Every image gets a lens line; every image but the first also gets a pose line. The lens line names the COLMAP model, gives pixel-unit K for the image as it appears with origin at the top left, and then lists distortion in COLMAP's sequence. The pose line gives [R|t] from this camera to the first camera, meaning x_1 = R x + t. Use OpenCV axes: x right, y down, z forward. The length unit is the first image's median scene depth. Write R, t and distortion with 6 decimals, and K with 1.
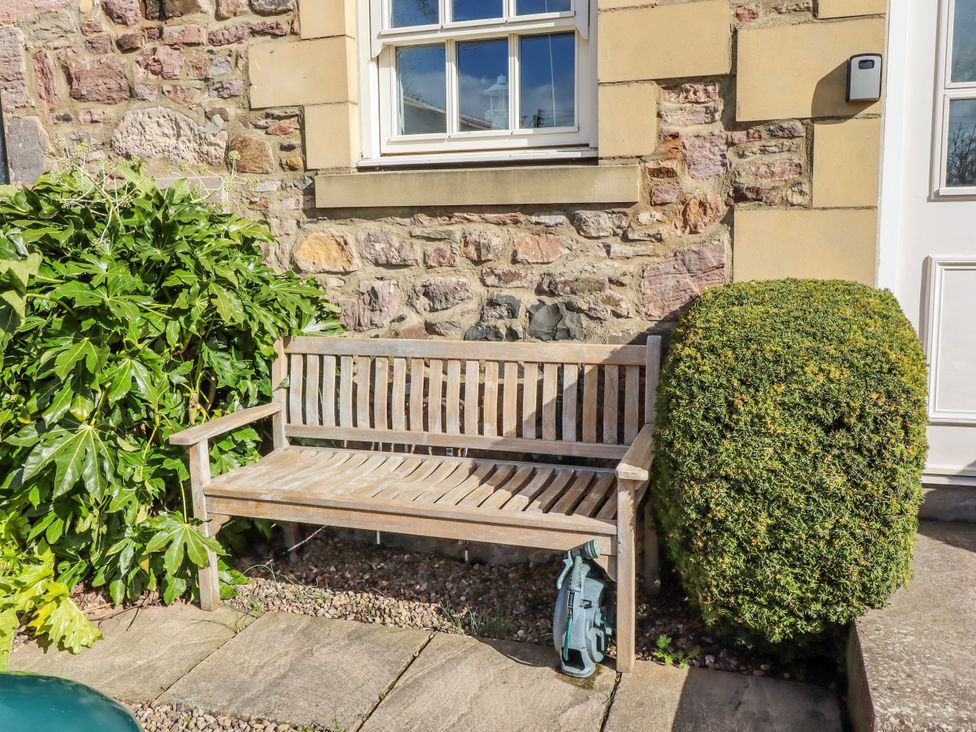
lens RADIAL K [[898.0, 0, 490.7], [0, 898.0, 363.7], [0, 0, 1]] dist [0.014928, -0.015960]
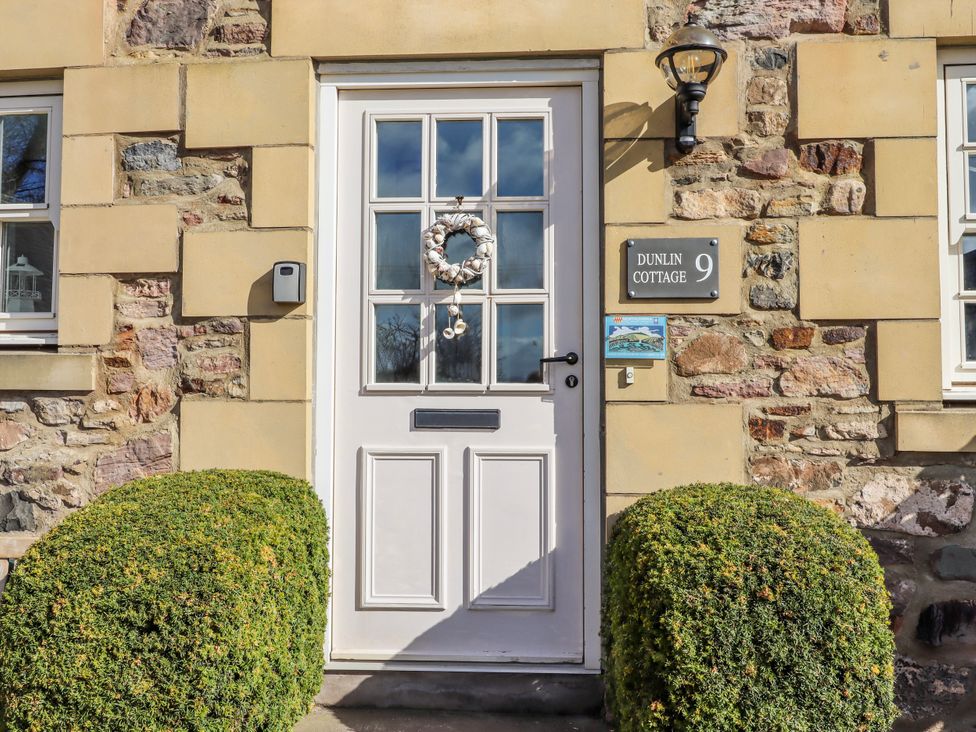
lens RADIAL K [[898.0, 0, 488.9], [0, 898.0, 359.6], [0, 0, 1]] dist [0.014928, -0.015960]
pose [[0.975080, 0.020707, 0.220887, 0.390541], [0.019022, 0.984165, -0.176230, -0.030333], [-0.221038, 0.176040, 0.959245, -0.066962]]
